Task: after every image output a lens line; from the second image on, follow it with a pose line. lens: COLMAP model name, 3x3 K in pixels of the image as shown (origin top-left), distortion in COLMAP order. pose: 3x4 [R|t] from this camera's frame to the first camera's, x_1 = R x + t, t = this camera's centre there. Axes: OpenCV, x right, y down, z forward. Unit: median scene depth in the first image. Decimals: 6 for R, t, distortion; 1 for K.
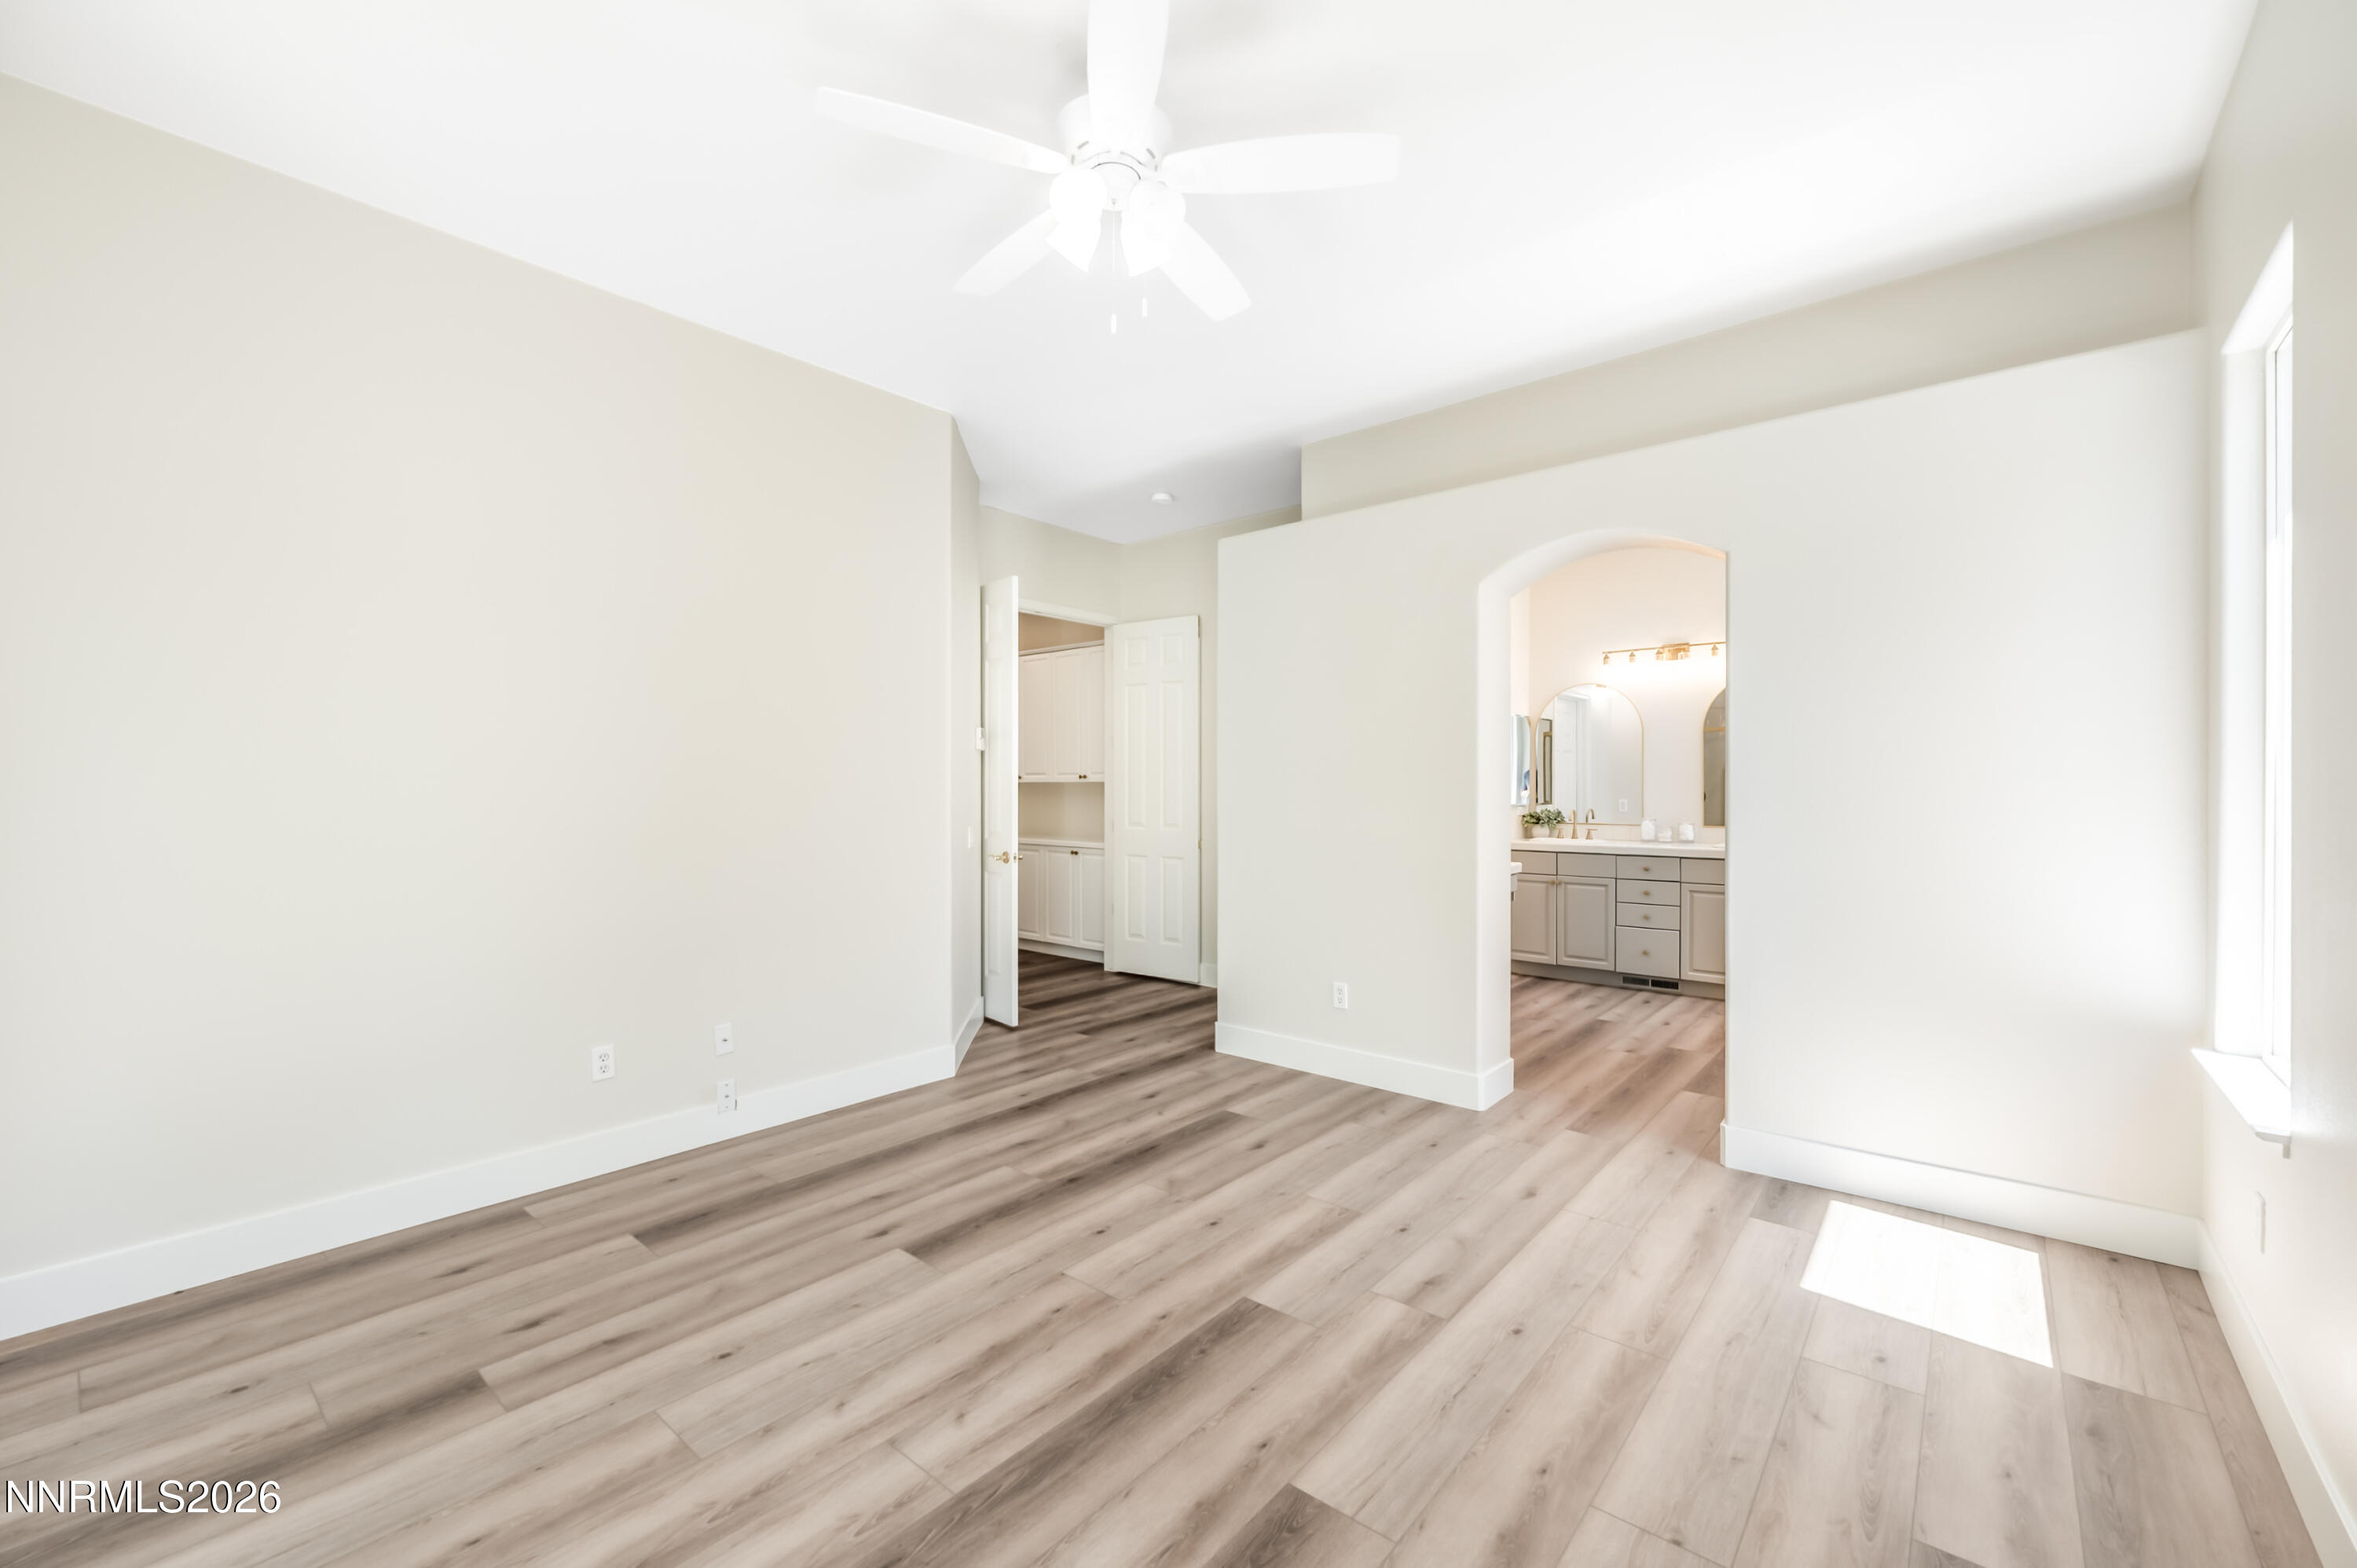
lens RADIAL K [[948.4, 0, 1177.7], [0, 948.4, 785.5], [0, 0, 1]] dist [-0.005917, 0.000233]
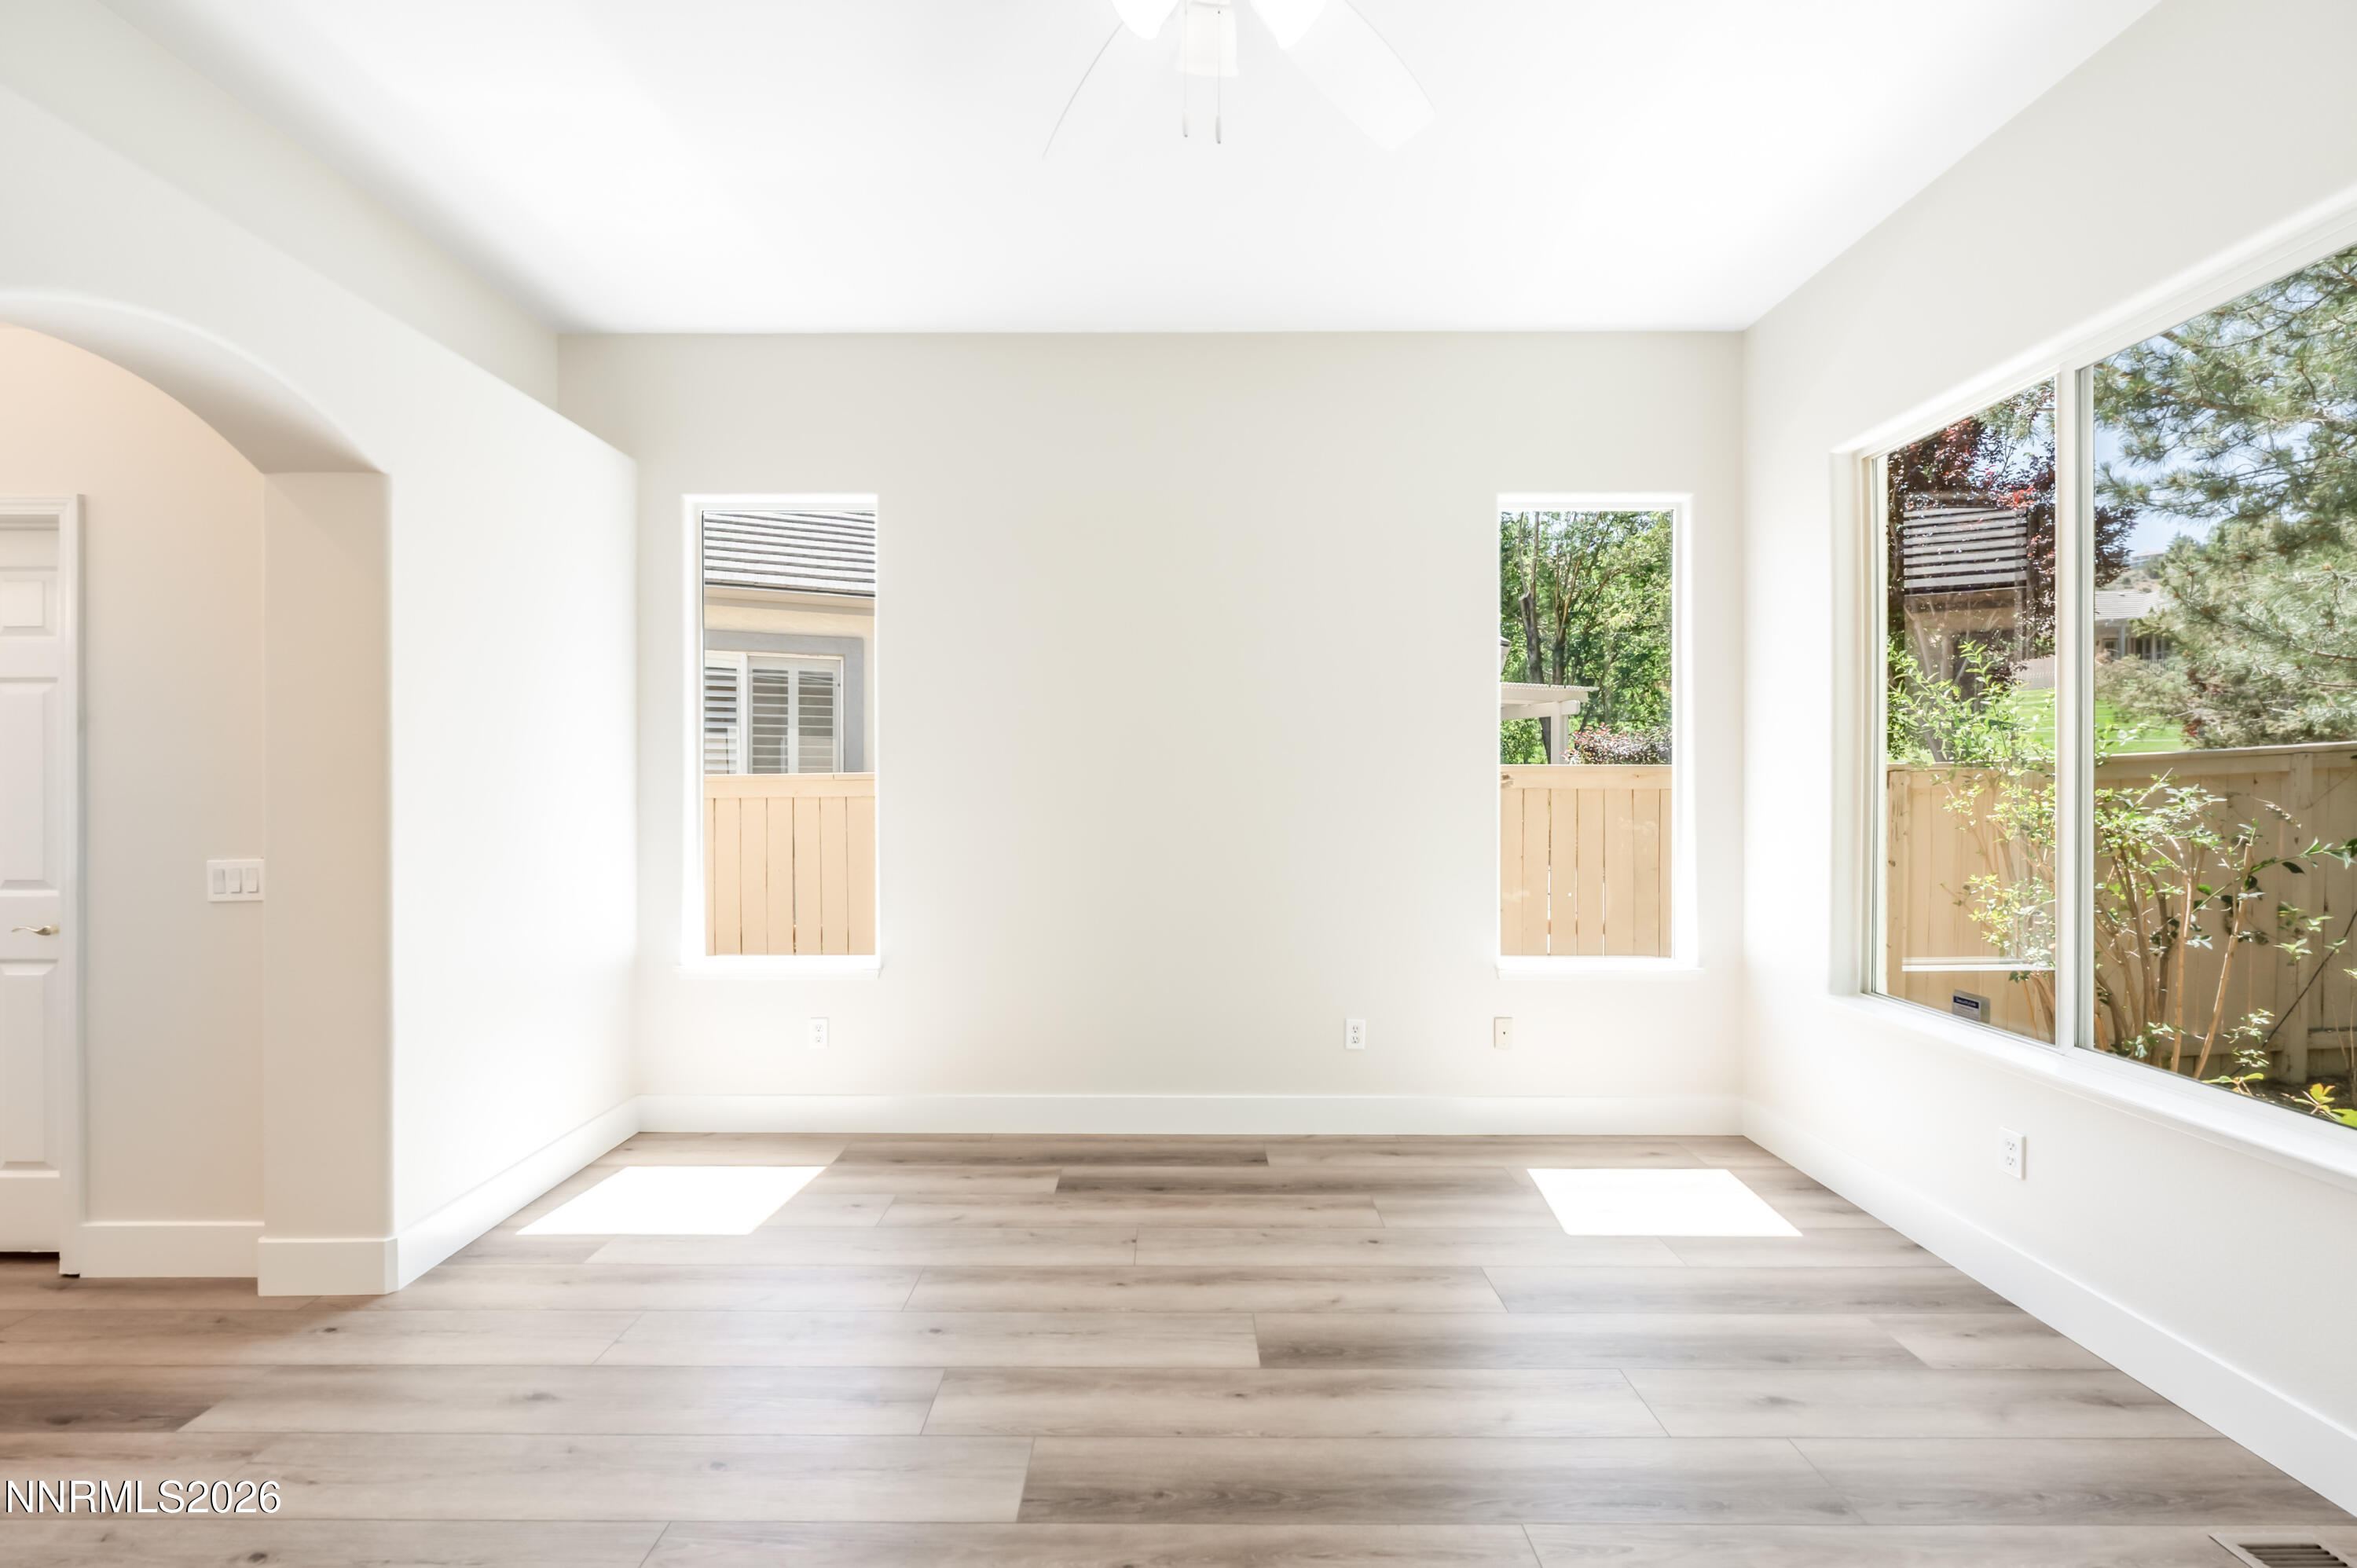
lens RADIAL K [[948.4, 0, 1179.3], [0, 948.4, 788.3], [0, 0, 1]] dist [-0.005917, 0.000233]
pose [[-0.646555, 0.000267, 0.762867, -0.570985], [0.001962, 0.999997, 0.001313, 0.003053], [-0.762865, 0.002346, -0.646554, 1.448064]]
